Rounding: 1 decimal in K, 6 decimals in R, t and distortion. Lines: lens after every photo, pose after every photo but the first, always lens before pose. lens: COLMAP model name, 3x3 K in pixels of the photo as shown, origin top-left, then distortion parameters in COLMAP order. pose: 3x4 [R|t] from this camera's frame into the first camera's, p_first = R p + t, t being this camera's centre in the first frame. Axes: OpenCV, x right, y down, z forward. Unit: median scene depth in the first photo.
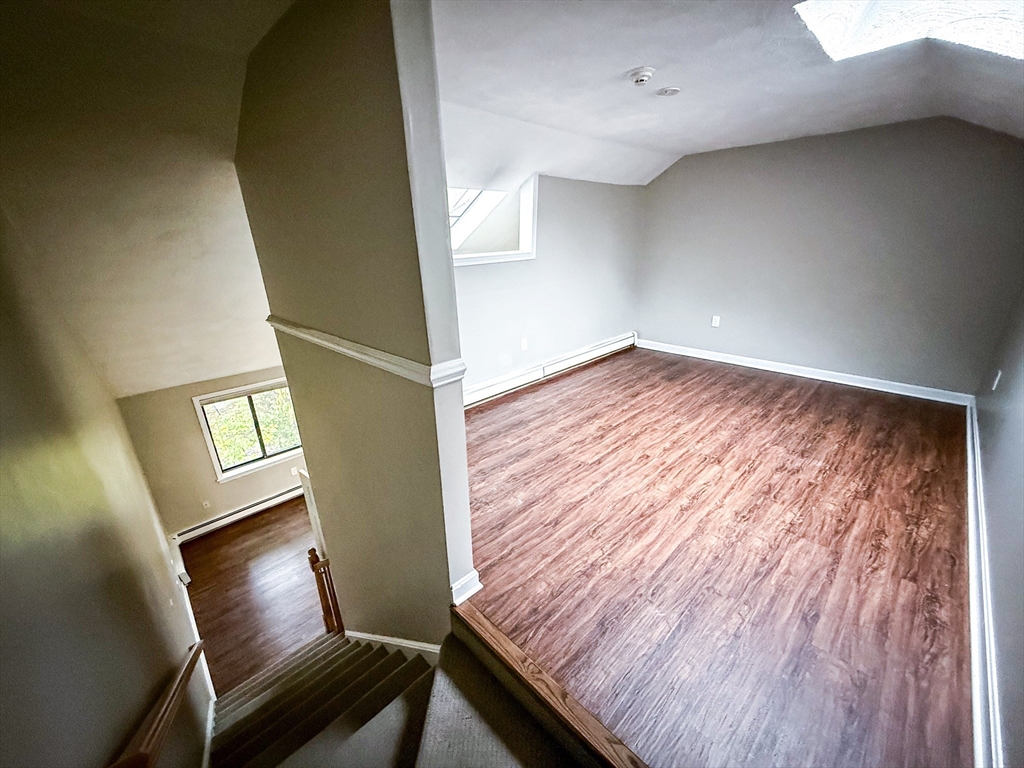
lens RADIAL K [[408.3, 0, 503.0], [0, 408.3, 382.1], [0, 0, 1]] dist [-0.001628, 0.000157]
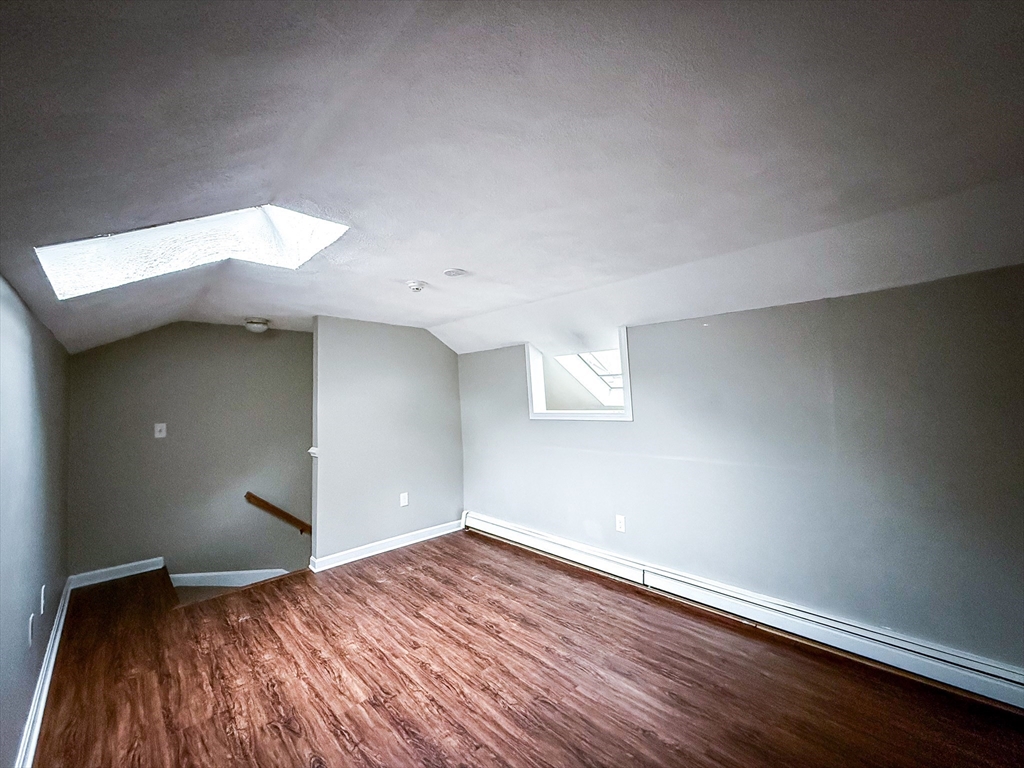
lens RADIAL K [[408.3, 0, 508.4], [0, 408.3, 384.0], [0, 0, 1]] dist [-0.001628, 0.000157]
pose [[0.007721, -0.008347, -0.999935, 1.091426], [-0.315956, 0.948717, -0.010359, -0.352046], [0.948743, 0.316015, 0.004688, 0.911267]]
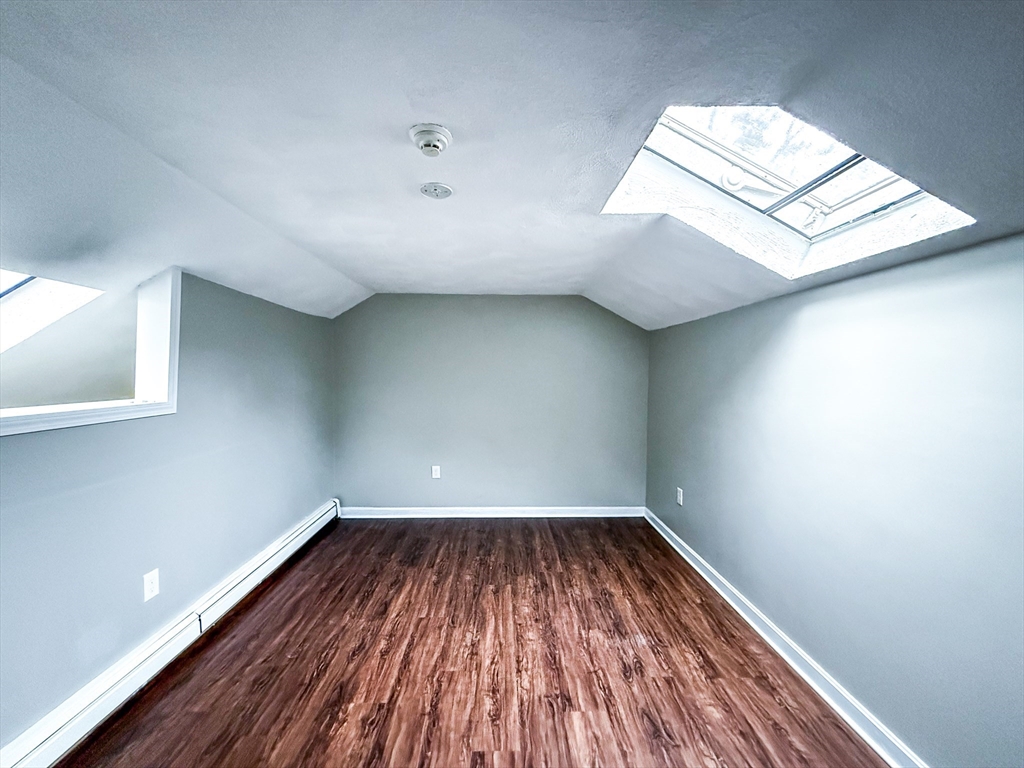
lens RADIAL K [[408.3, 0, 507.4], [0, 408.3, 380.7], [0, 0, 1]] dist [-0.001628, 0.000157]
pose [[0.672789, 0.017279, 0.739633, -0.032387], [0.228270, 0.946103, -0.229742, -0.146352], [-0.703739, 0.323404, 0.632583, 0.421093]]
